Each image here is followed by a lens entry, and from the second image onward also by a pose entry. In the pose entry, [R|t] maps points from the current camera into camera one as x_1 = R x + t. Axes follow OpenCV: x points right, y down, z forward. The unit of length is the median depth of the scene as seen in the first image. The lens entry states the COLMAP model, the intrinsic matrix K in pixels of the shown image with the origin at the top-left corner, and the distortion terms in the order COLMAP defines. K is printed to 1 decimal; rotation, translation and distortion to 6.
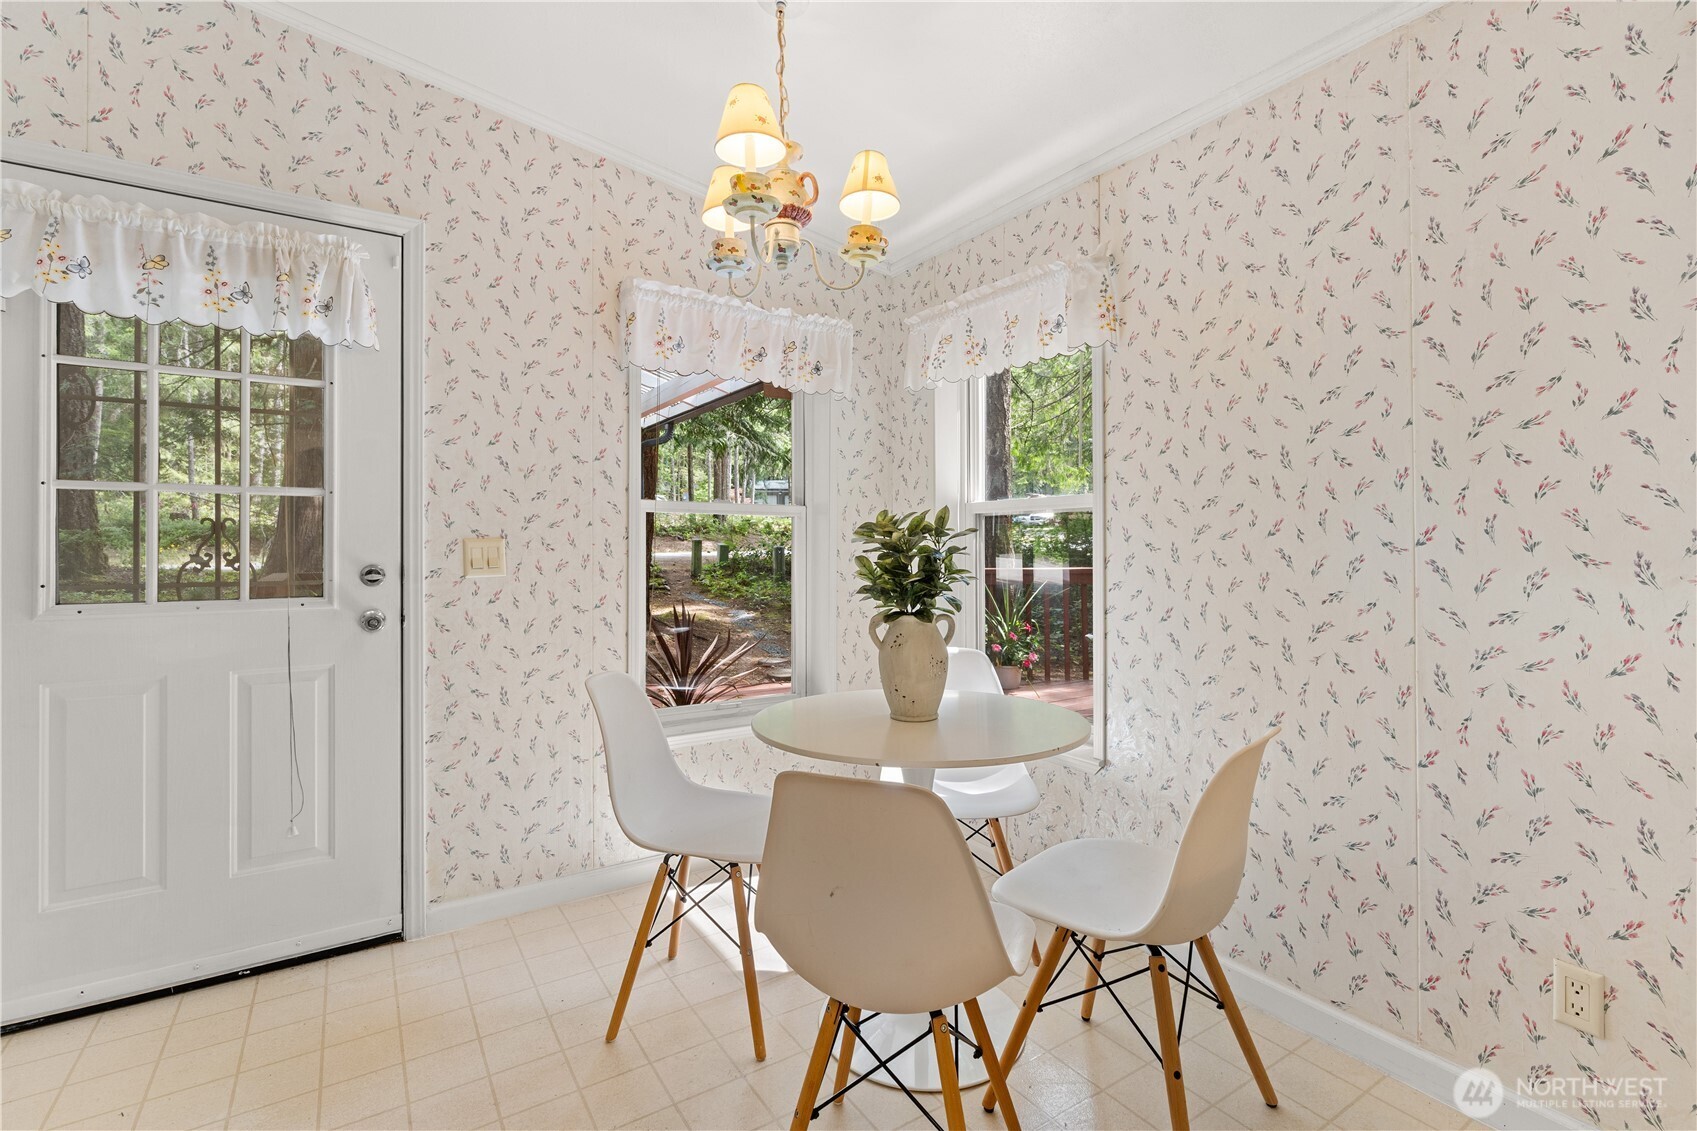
lens RADIAL K [[773.4, 0, 852.1], [0, 773.4, 548.0], [0, 0, 1]] dist [-0.007555, 0.001460]
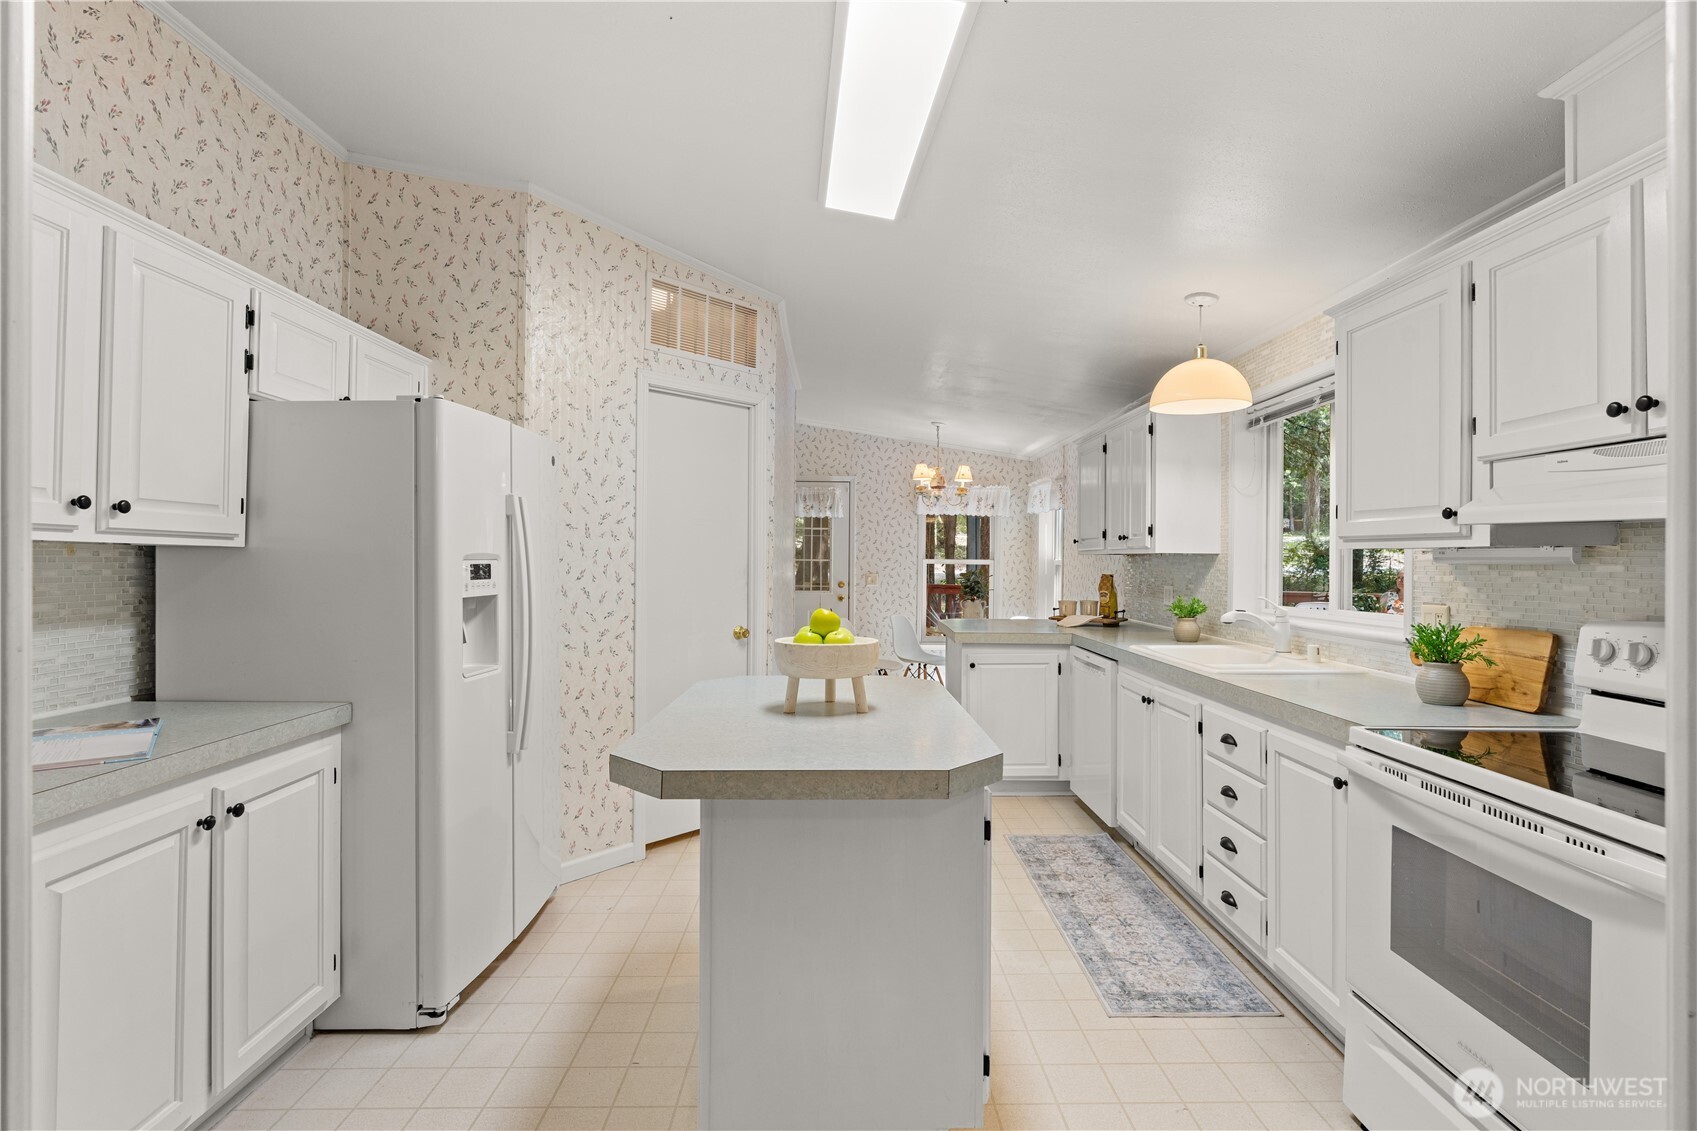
lens RADIAL K [[798.4, 0, 849.3], [0, 798.4, 555.4], [0, 0, 1]] dist [-0.006741, 0.002017]
pose [[0.846417, 0.004485, -0.532502, 1.117629], [-0.008398, 0.999953, -0.004928, -0.066386], [0.532454, 0.008643, 0.846415, -1.709318]]
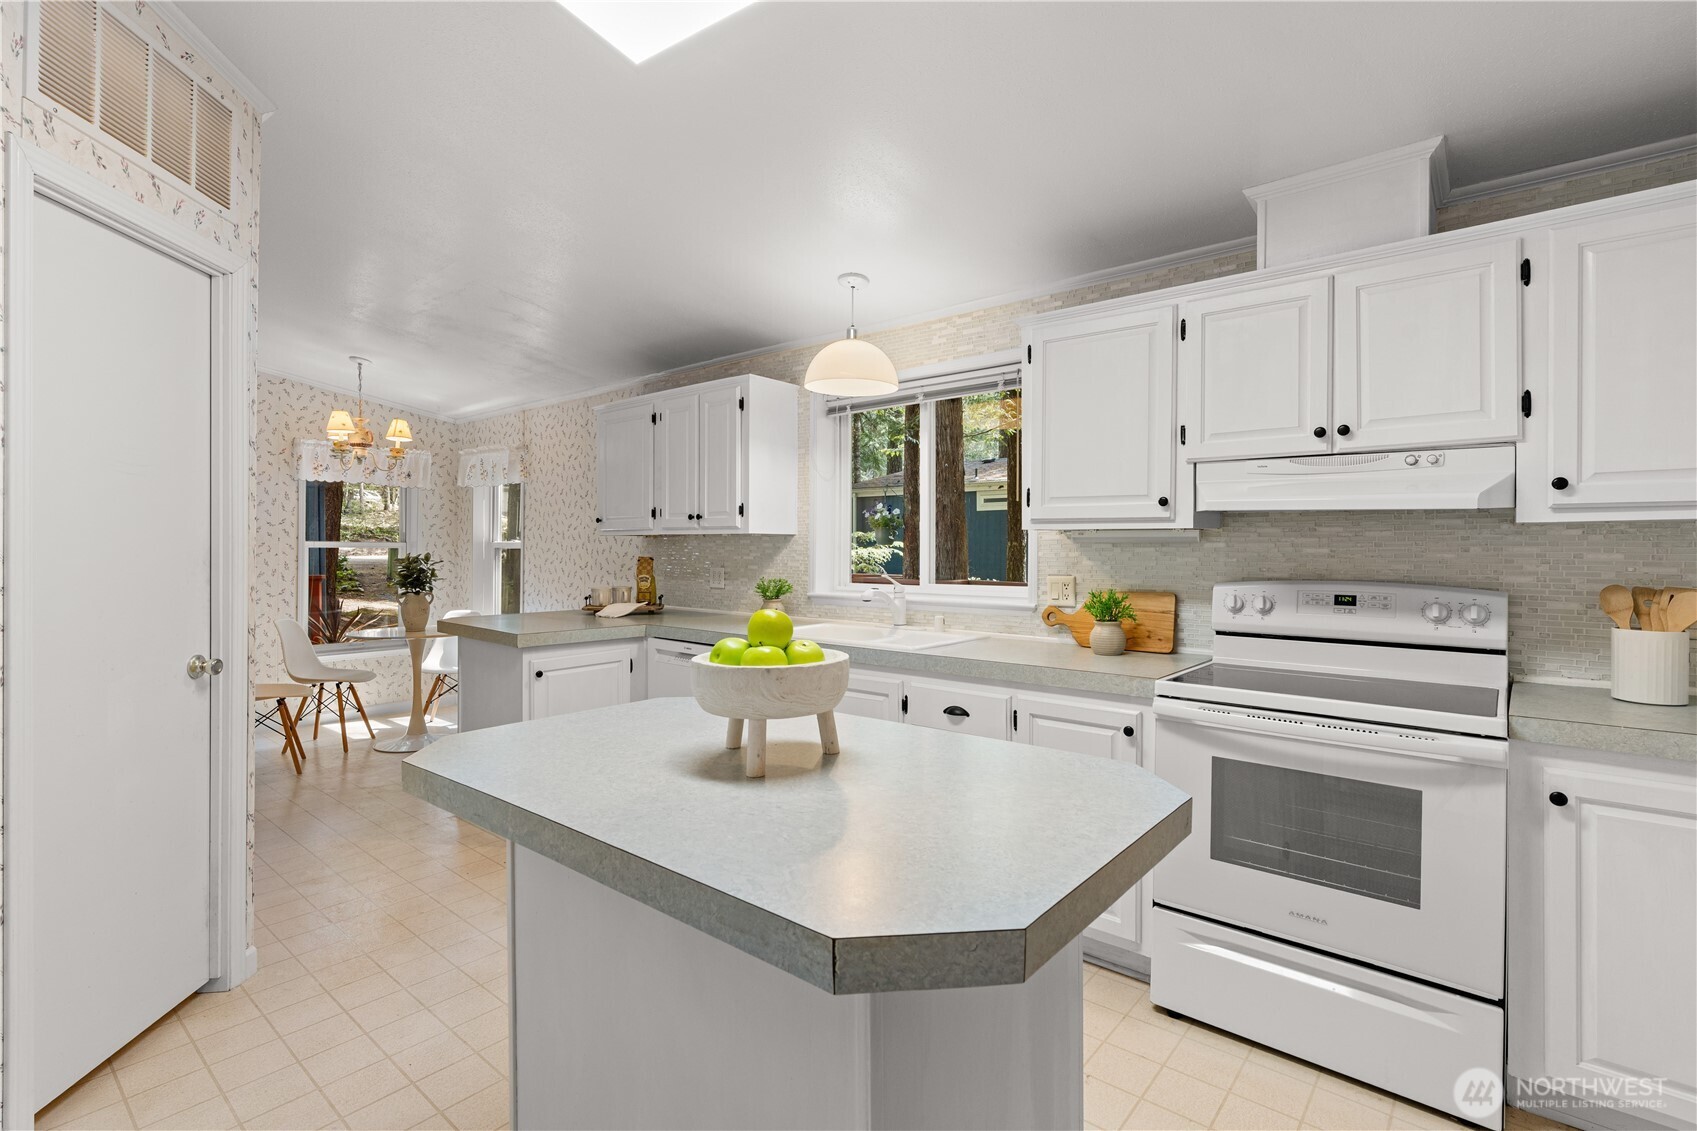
lens RADIAL K [[798.4, 0, 854.2], [0, 798.4, 549.5], [0, 0, 1]] dist [-0.006741, 0.002017]
pose [[0.956535, 0.004776, 0.291577, 0.544639], [-0.005360, 0.999985, 0.001206, -0.056318], [-0.291567, -0.002716, 0.956547, -1.564998]]
